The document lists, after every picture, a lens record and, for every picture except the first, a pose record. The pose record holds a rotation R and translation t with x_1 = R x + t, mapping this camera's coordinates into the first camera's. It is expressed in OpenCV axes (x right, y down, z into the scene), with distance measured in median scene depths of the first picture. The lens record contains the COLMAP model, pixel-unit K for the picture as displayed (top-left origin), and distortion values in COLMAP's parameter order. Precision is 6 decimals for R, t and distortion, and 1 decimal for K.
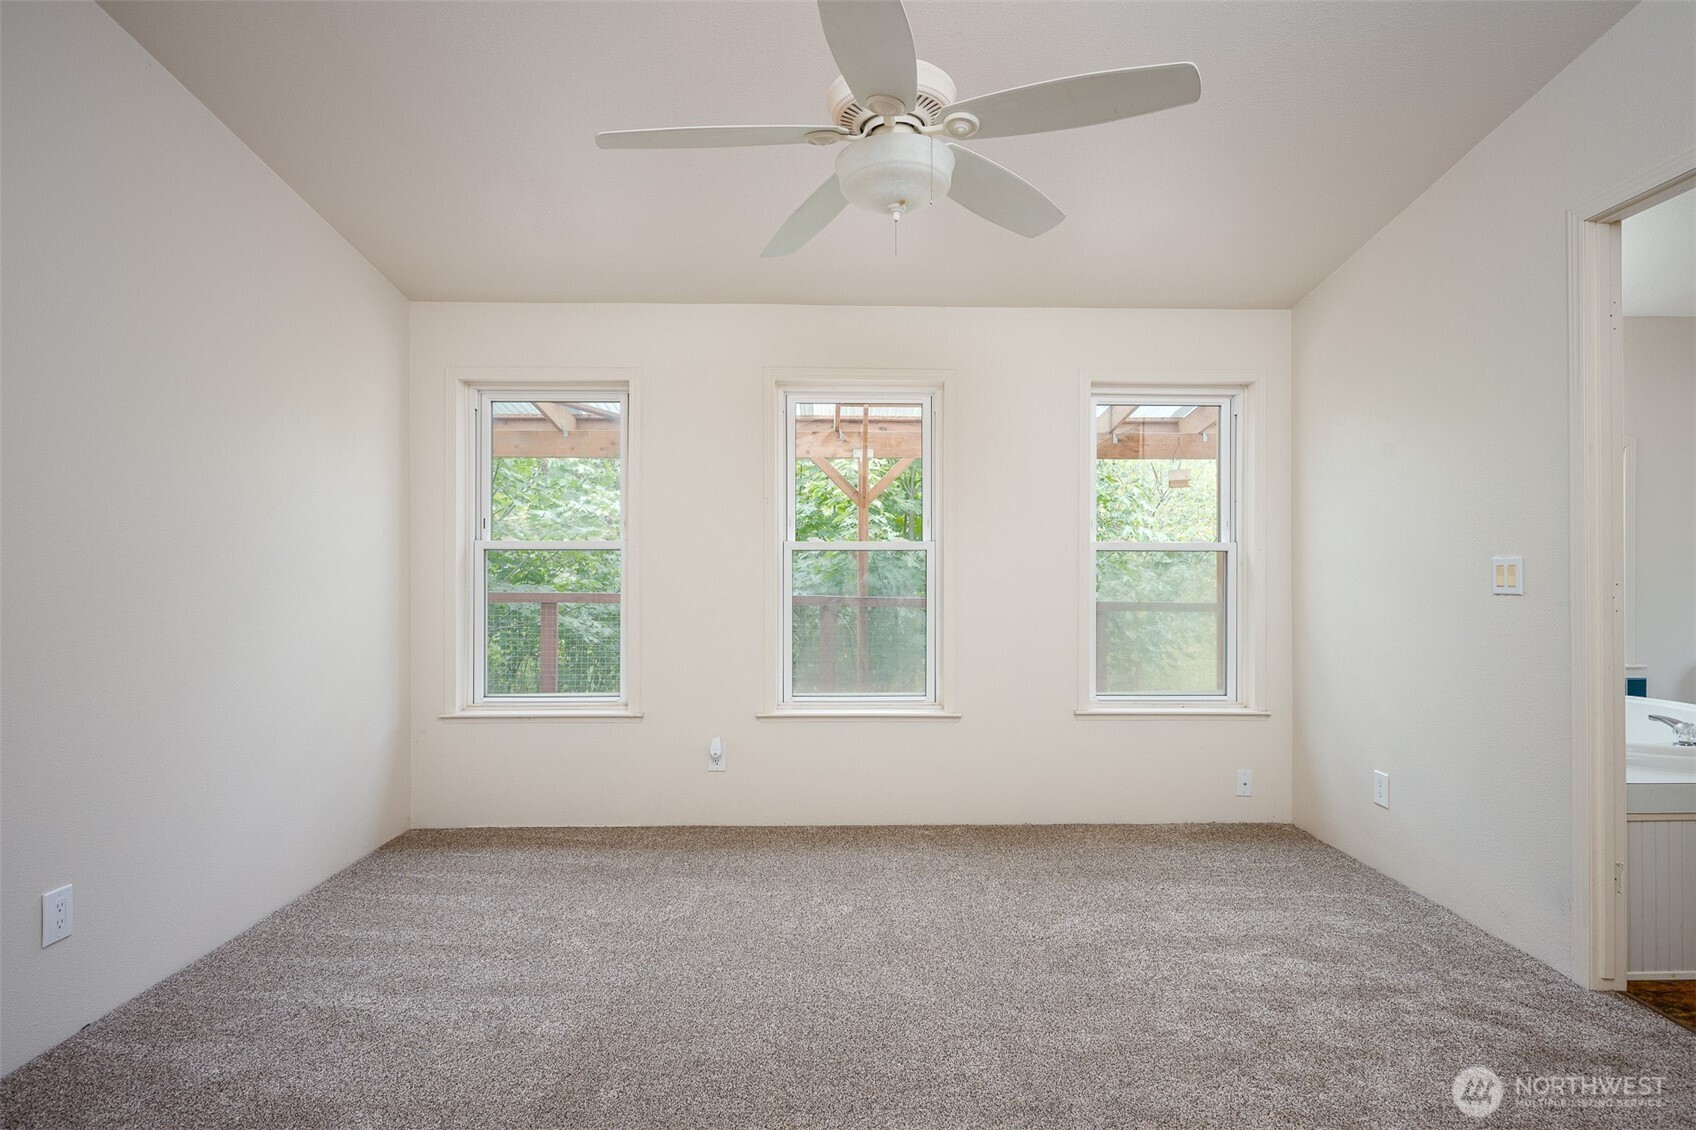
lens RADIAL K [[896.4, 0, 845.6], [0, 896.4, 567.0], [0, 0, 1]] dist [0.001929, 0.001753]
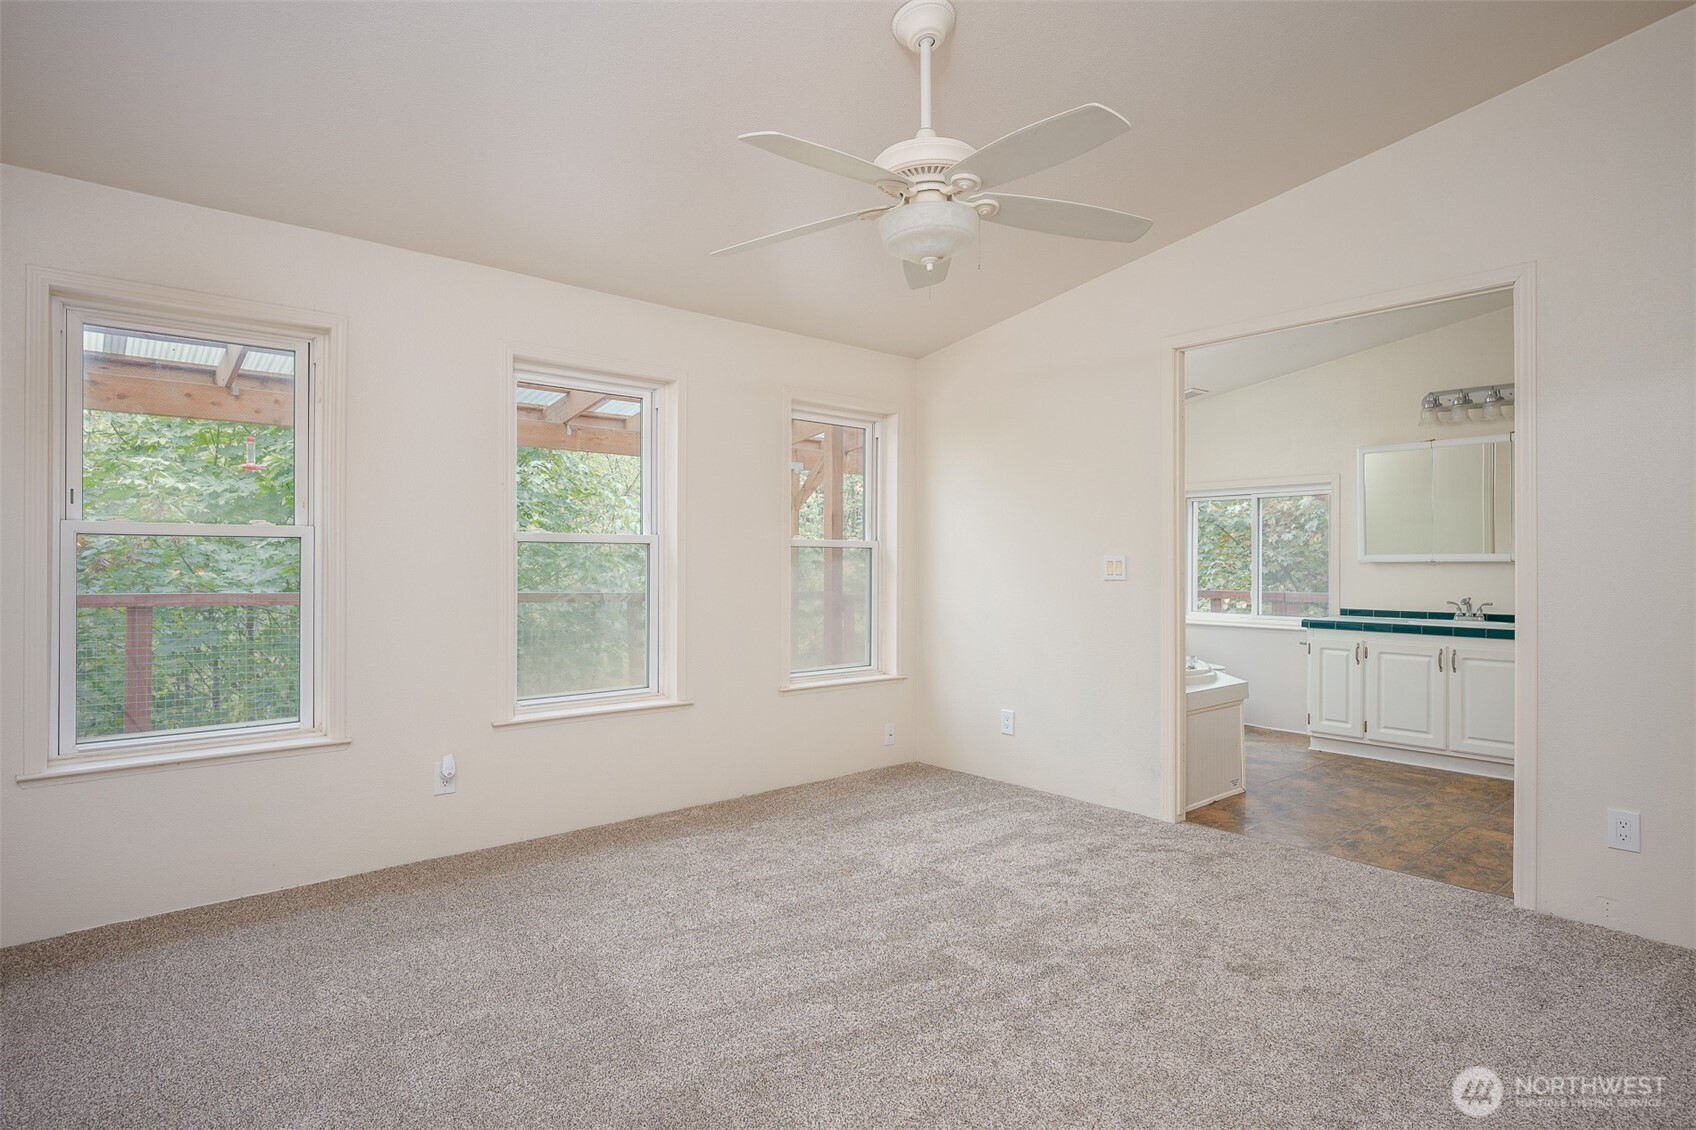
lens RADIAL K [[896.4, 0, 841.4], [0, 896.4, 553.4], [0, 0, 1]] dist [0.001929, 0.001753]
pose [[0.771447, 0.007776, 0.636247, -0.506860], [-0.003524, 0.999962, -0.007949, -0.000734], [-0.636284, 0.003891, 0.771445, 0.100712]]
